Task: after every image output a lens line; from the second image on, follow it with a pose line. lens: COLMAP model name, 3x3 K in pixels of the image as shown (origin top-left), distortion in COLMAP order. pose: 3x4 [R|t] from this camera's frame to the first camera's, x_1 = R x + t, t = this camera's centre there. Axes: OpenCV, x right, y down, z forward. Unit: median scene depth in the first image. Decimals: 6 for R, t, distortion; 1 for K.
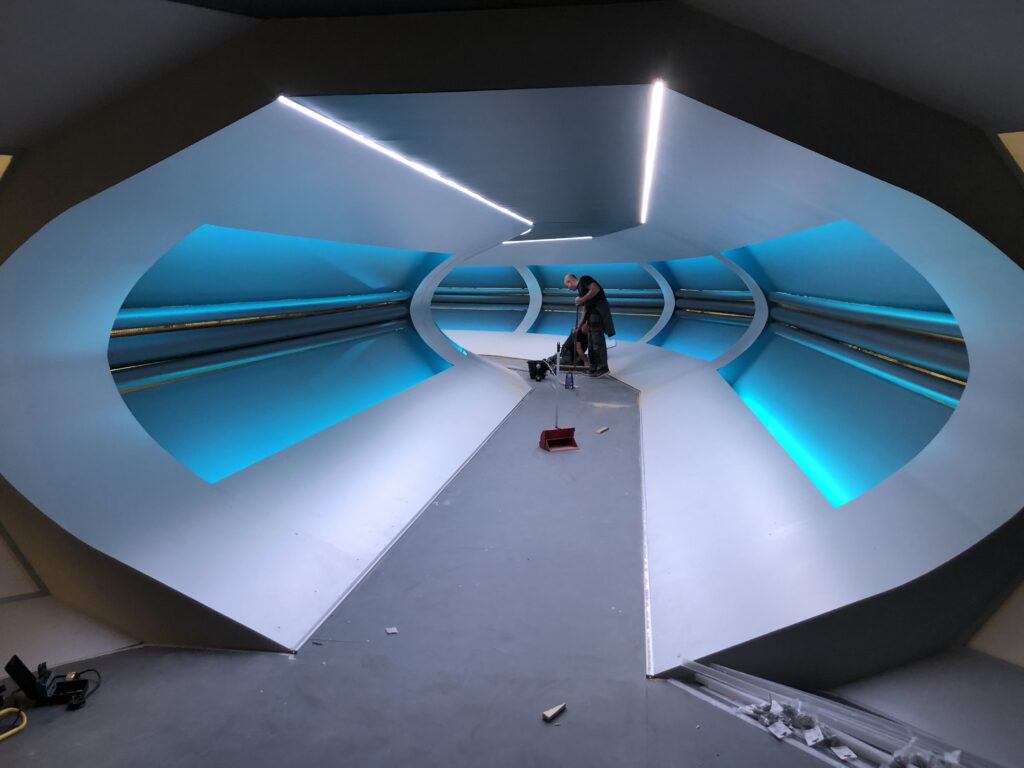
lens RADIAL K [[825.3, 0, 490.1], [0, 825.3, 388.5], [0, 0, 1]] dist [0.009290, -0.072202]
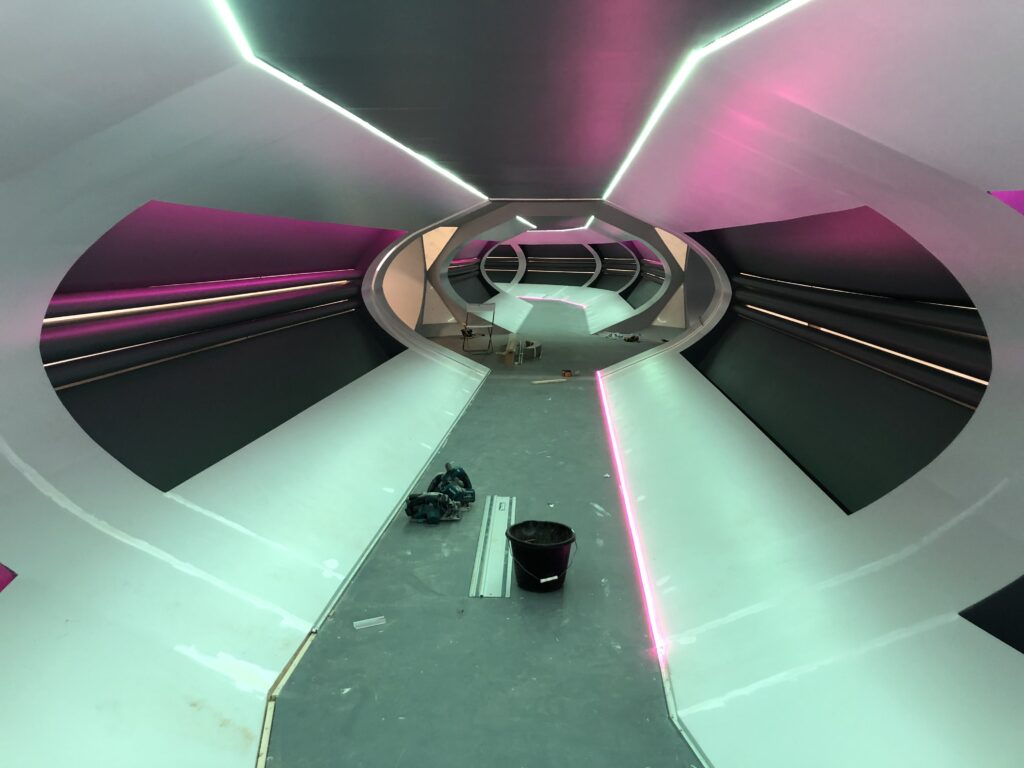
lens RADIAL K [[821.2, 0, 494.3], [0, 821.2, 379.5], [0, 0, 1]] dist [0.009042, -0.071834]
pose [[0.996837, -0.008554, 0.079015, -0.251946], [0.006685, 0.999693, 0.023879, 0.162992], [-0.079195, -0.023275, 0.996587, -1.260032]]
